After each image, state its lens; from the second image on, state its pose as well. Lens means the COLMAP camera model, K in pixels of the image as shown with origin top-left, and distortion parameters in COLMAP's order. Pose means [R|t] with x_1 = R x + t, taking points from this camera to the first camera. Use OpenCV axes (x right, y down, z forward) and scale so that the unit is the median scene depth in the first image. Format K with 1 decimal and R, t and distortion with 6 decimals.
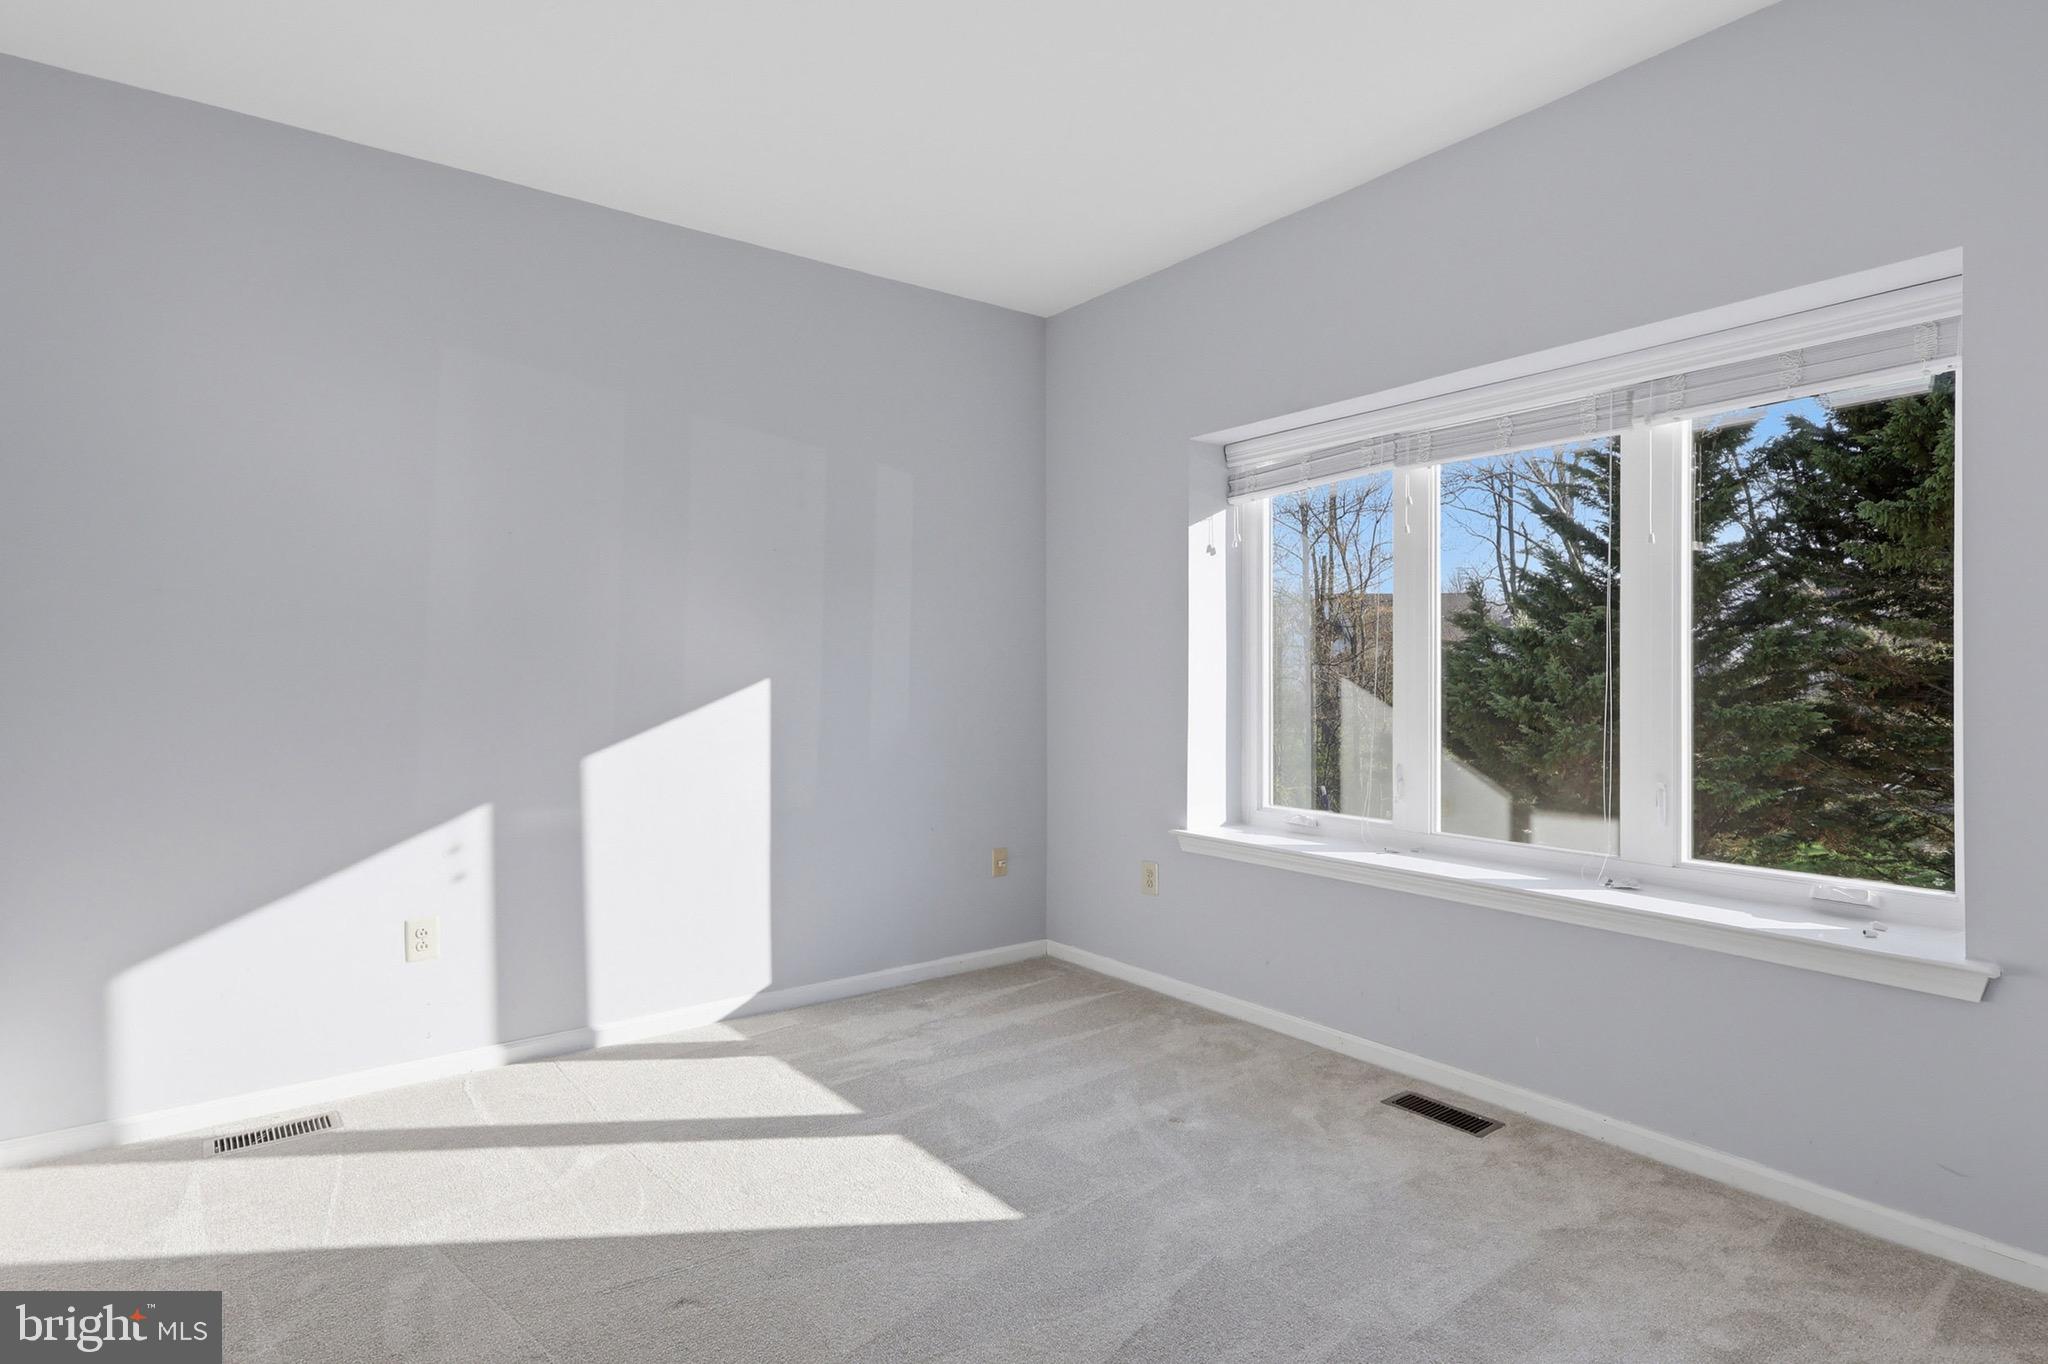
lens RADIAL K [[1058.4, 0, 1024.0], [0, 1058.4, 682.0], [0, 0, 1]] dist [0.040631, -0.011579]
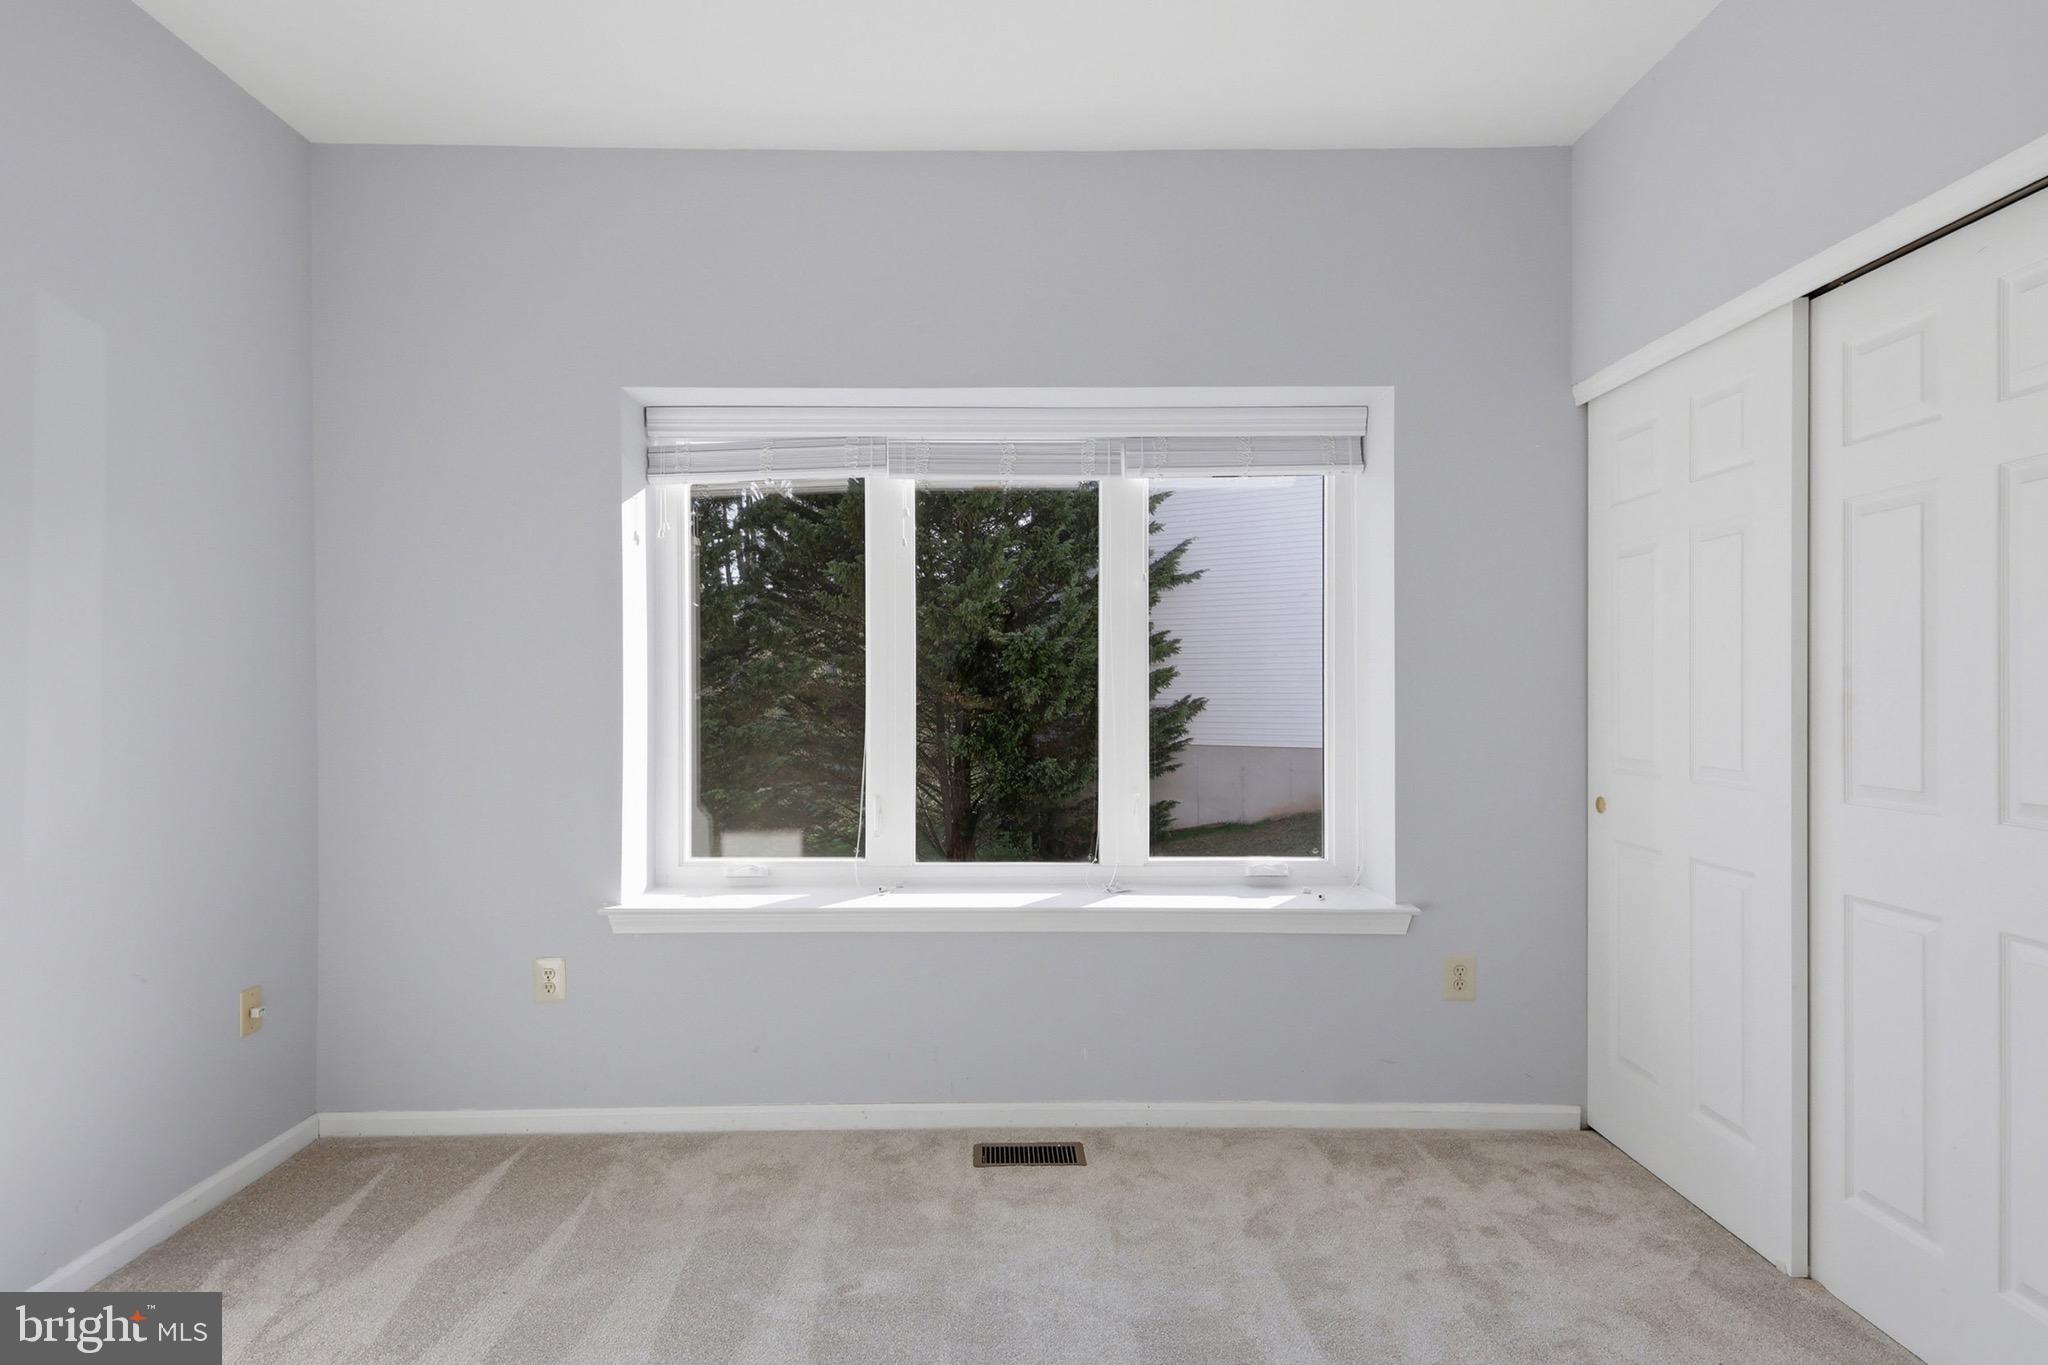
lens RADIAL K [[1038.8, 0, 1020.0], [0, 1038.8, 703.2], [0, 0, 1]] dist [0.024355, -0.000443]
pose [[0.605456, -0.006179, 0.795855, -0.304859], [0.007432, 0.999970, 0.002109, -0.004371], [-0.795844, 0.004638, 0.605484, 0.371231]]
